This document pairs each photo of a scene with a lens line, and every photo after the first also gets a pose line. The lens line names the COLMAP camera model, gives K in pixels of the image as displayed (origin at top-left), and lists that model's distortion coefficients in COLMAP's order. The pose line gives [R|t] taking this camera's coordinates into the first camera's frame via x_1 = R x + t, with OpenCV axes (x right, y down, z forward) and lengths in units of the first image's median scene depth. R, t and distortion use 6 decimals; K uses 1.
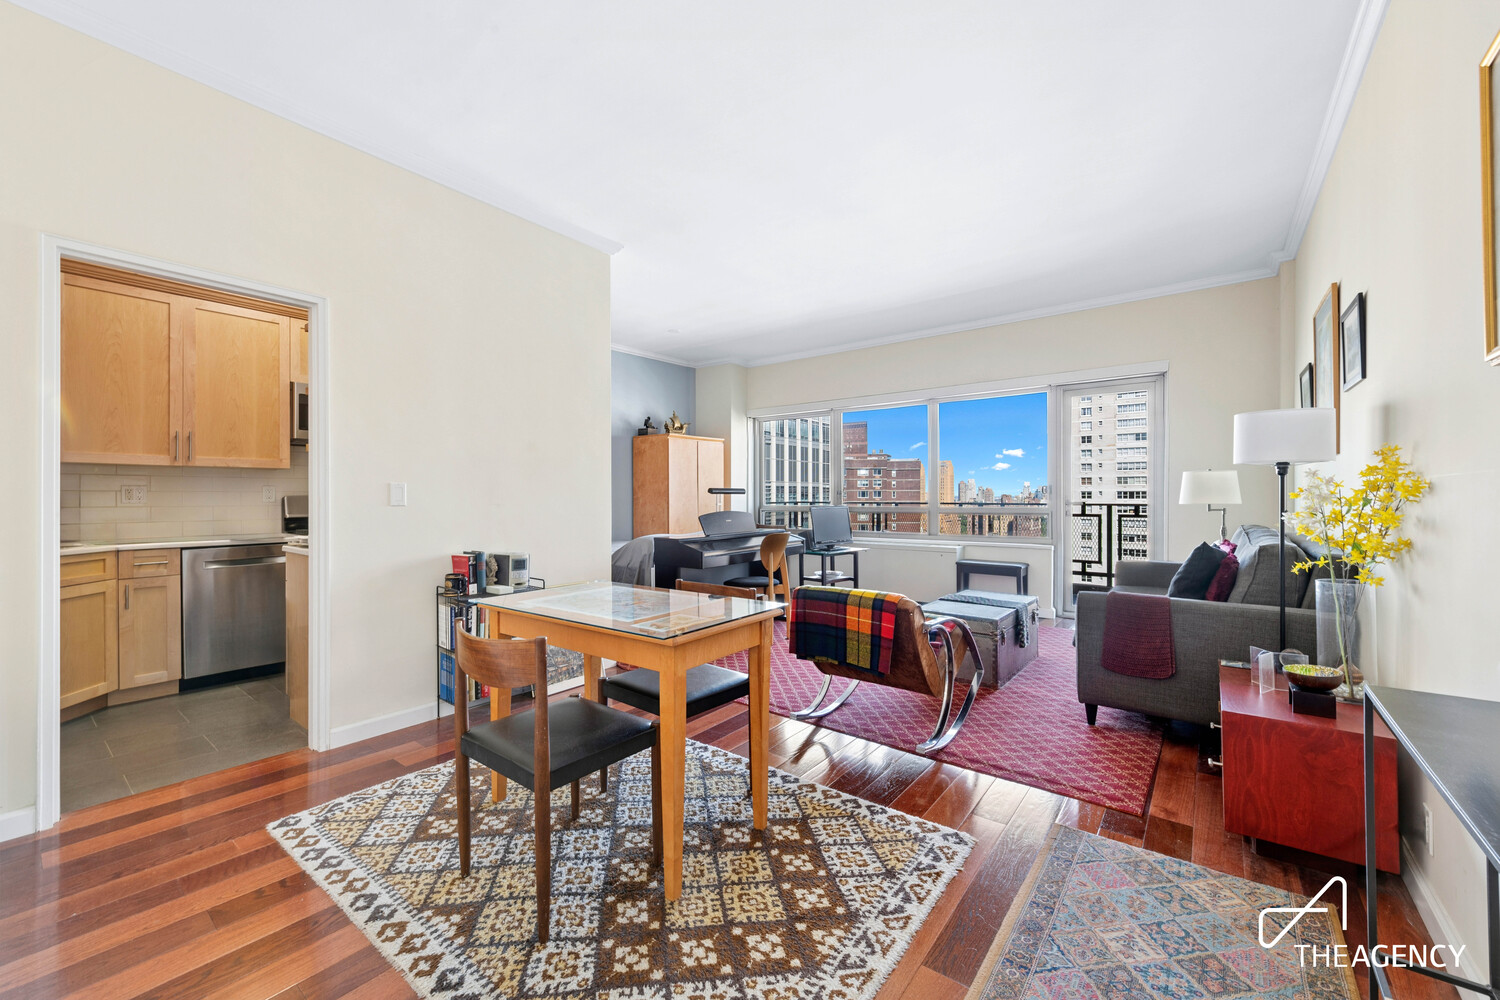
lens RADIAL K [[600.6, 0, 763.4], [0, 600.6, 498.6], [0, 0, 1]] dist [0.003660, -0.002263]
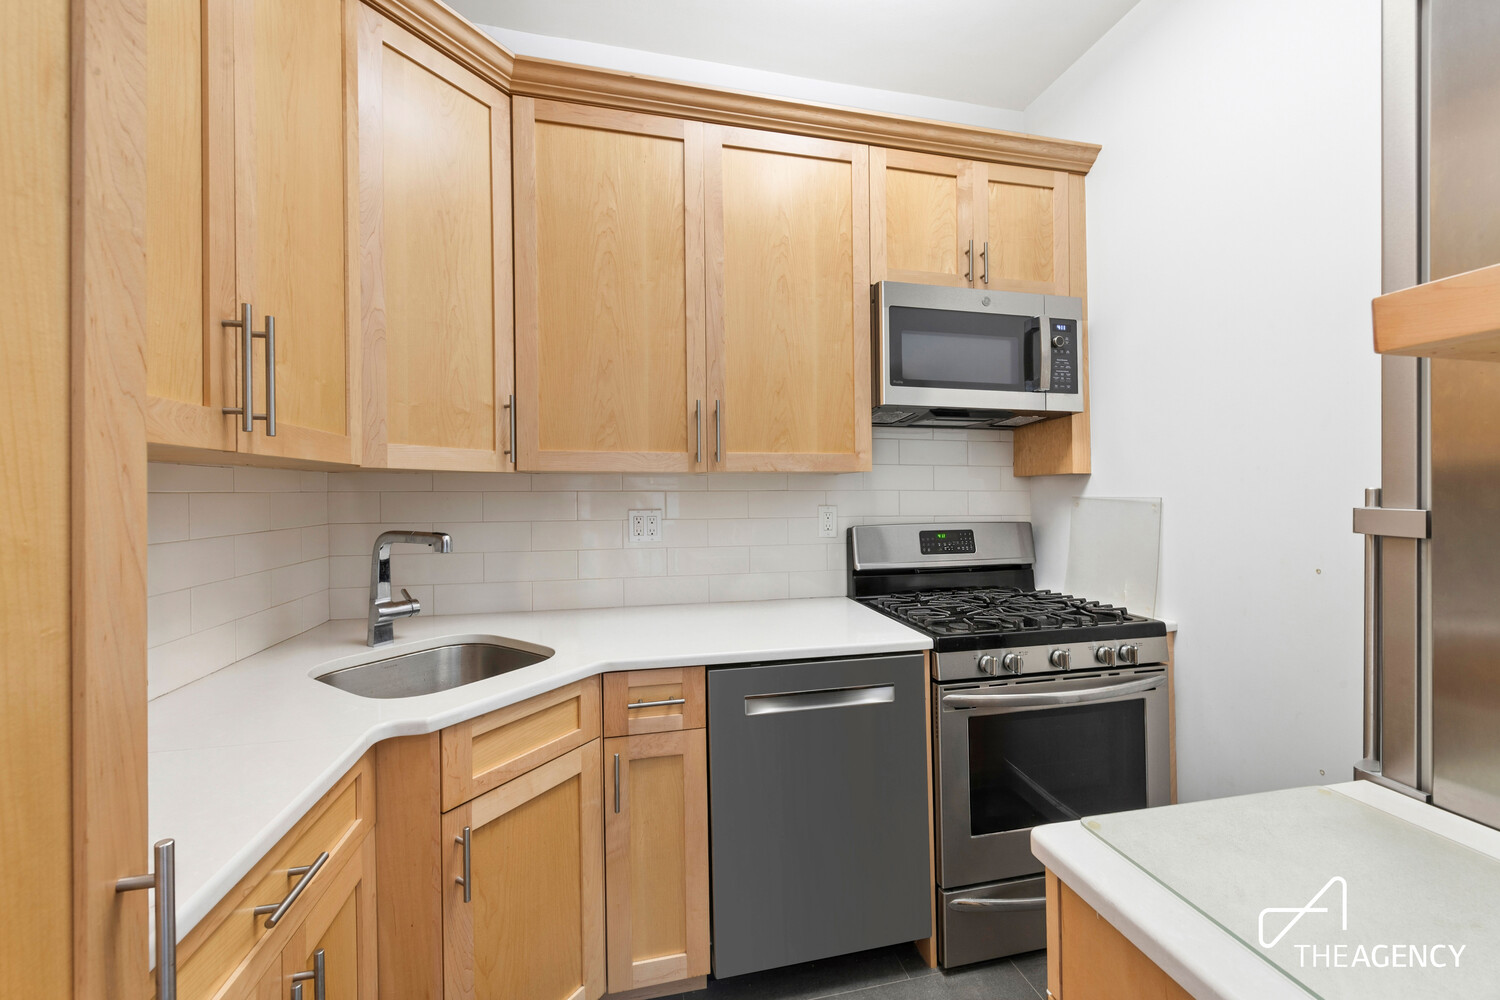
lens RADIAL K [[600.6, 0, 747.1], [0, 600.6, 501.7], [0, 0, 1]] dist [0.003660, -0.002263]
pose [[0.769330, -0.003639, -0.638841, -0.659871], [0.009159, 0.999944, 0.005334, -0.034453], [0.638786, -0.009955, 0.769320, 0.677108]]
